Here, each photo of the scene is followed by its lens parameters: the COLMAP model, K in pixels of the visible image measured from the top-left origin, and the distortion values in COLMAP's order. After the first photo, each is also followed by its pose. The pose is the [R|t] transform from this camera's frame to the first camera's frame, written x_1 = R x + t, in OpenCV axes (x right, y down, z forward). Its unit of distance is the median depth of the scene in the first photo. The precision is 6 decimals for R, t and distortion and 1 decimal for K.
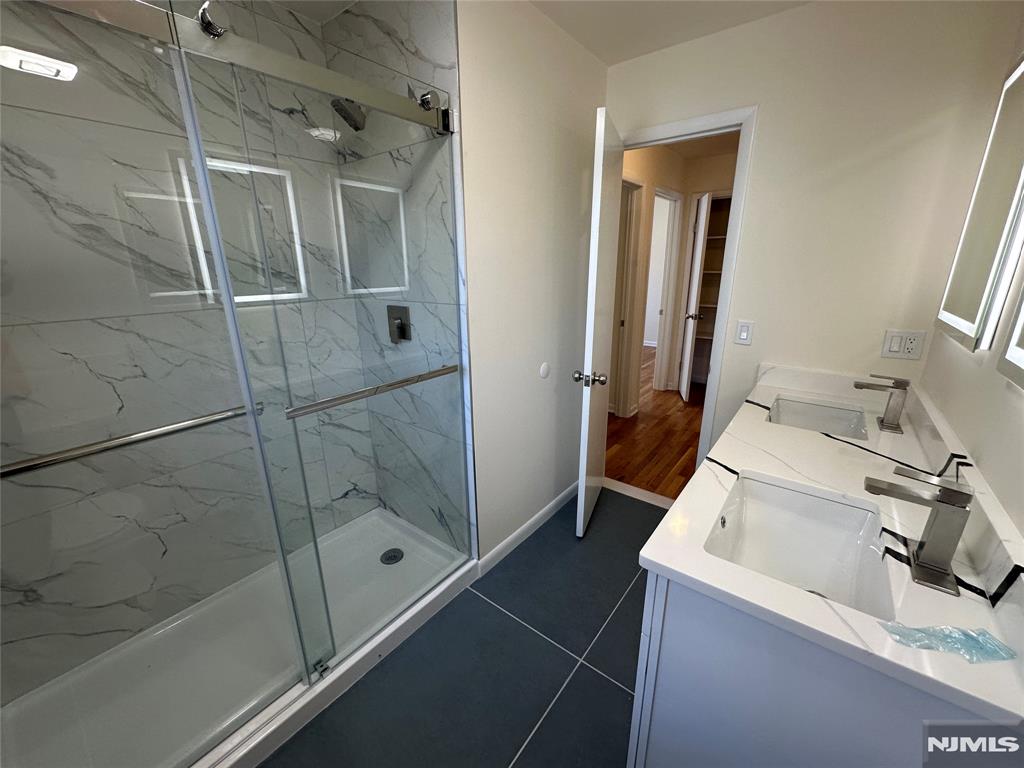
lens RADIAL K [[409.7, 0, 512.4], [0, 409.7, 383.5], [0, 0, 1]] dist [-0.001678, -0.000237]
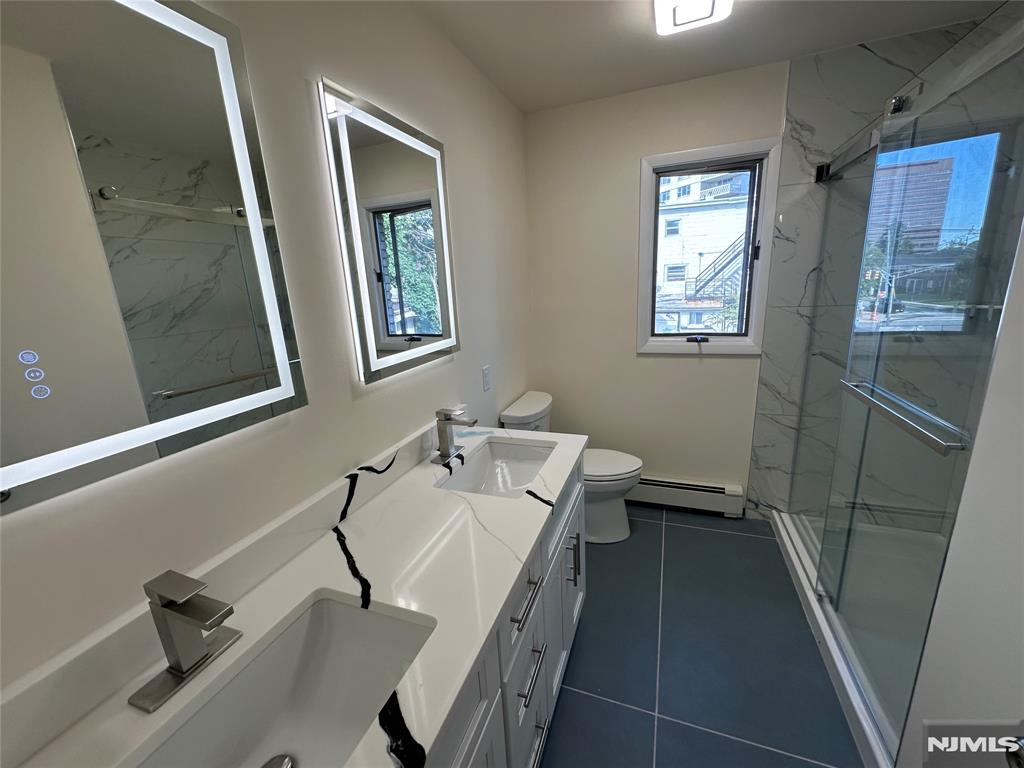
lens RADIAL K [[409.7, 0, 511.6], [0, 409.7, 383.6], [0, 0, 1]] dist [-0.001678, -0.000237]
pose [[-0.953010, 0.127981, -0.274576, 0.684395], [-0.027045, 0.866816, 0.497894, -0.445446], [0.301728, 0.481925, -0.822623, 1.402860]]
